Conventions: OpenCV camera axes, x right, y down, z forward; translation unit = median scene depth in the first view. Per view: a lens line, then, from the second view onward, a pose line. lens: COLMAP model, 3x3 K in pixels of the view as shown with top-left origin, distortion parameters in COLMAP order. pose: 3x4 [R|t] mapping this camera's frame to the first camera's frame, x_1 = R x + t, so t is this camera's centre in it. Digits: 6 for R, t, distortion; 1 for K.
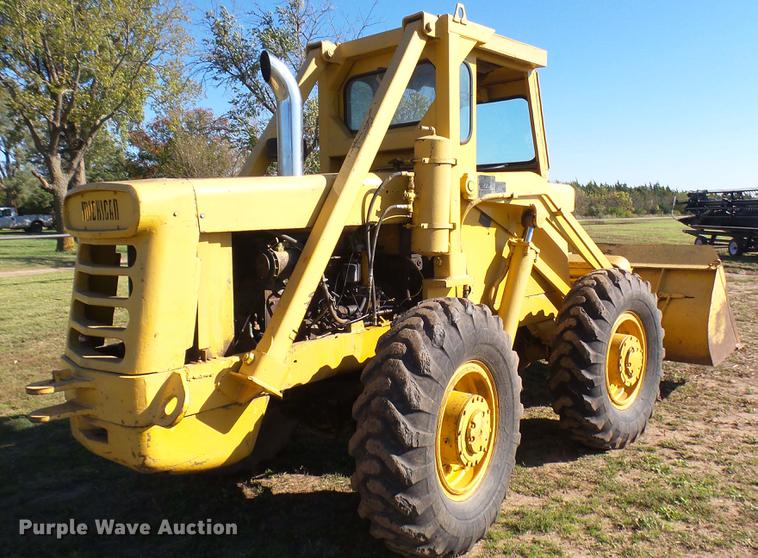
lens RADIAL K [[673.8, 0, 405.2], [0, 673.8, 271.9], [0, 0, 1]] dist [-0.001595, 0.007683]
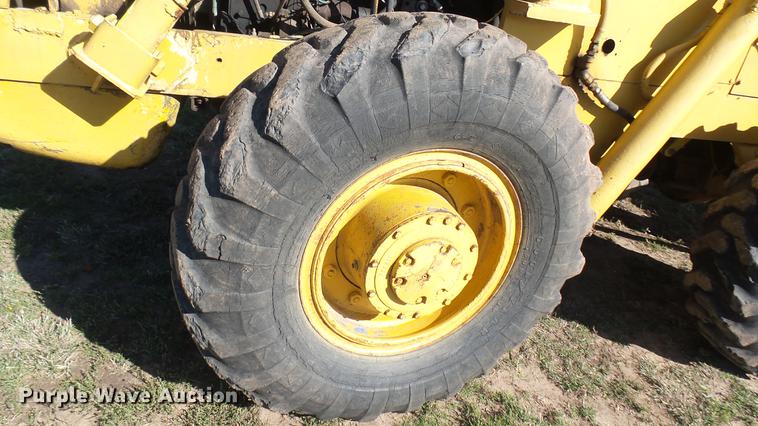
lens RADIAL K [[516.9, 0, 379.0], [0, 516.9, 213.0], [0, 0, 1]] dist [-0.008456, -0.005739]
pose [[0.801149, 0.395913, -0.448792, 0.210094], [-0.221292, 0.892729, 0.392511, 0.026960], [0.556049, -0.215145, 0.802821, 0.540704]]
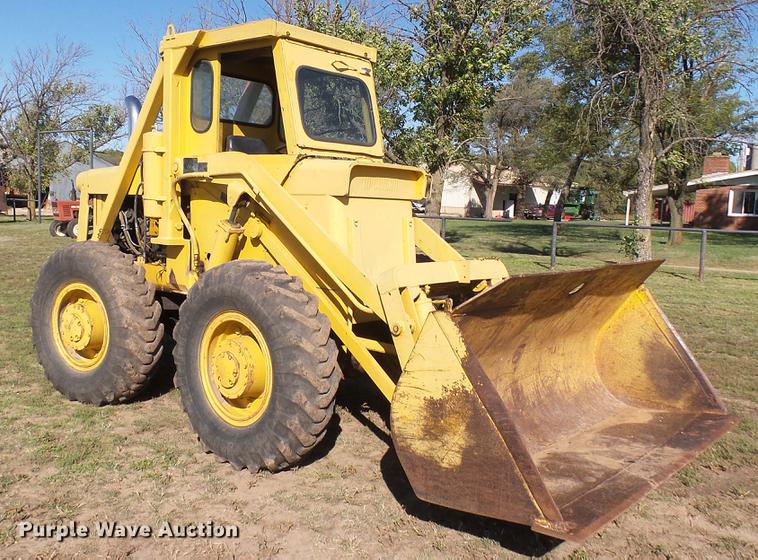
lens RADIAL K [[715.1, 0, 378.6], [0, 715.1, 283.3], [0, 0, 1]] dist [0.012197, 0.000673]
pose [[0.007551, 0.129914, -0.991497, 1.448738], [-0.126911, 0.983632, 0.127917, -0.134470], [0.991885, 0.124866, 0.023915, 1.376332]]
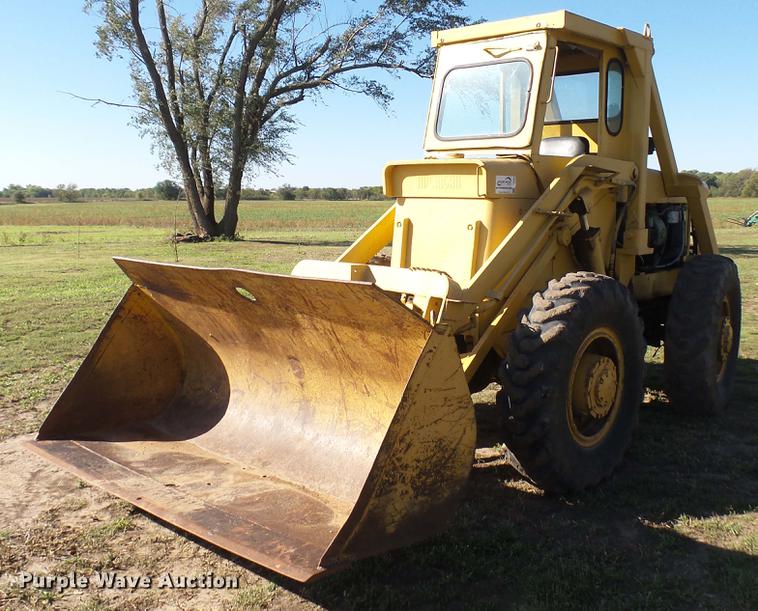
lens RADIAL K [[753.4, 0, 445.3], [0, 753.4, 314.7], [0, 0, 1]] dist [0.009044, -0.005300]
pose [[-0.999267, 0.017016, -0.034282, 0.268470], [0.008040, 0.969070, 0.246654, -0.233484], [0.037419, 0.246197, -0.968497, 2.559637]]
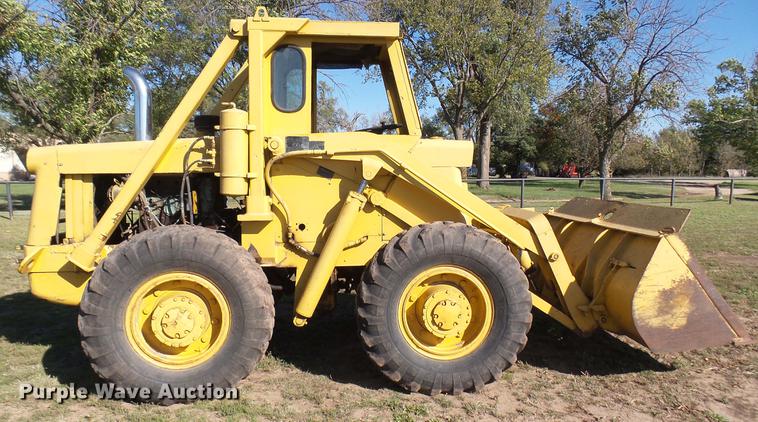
lens RADIAL K [[526.9, 0, 379.0], [0, 526.9, 211.0], [0, 0, 1]] dist [-0.002516, -0.001508]
pose [[0.716107, 0.069551, -0.694517, 0.957501], [-0.073193, 0.997020, 0.024376, -0.041007], [0.694142, 0.033378, 0.719063, 0.420145]]
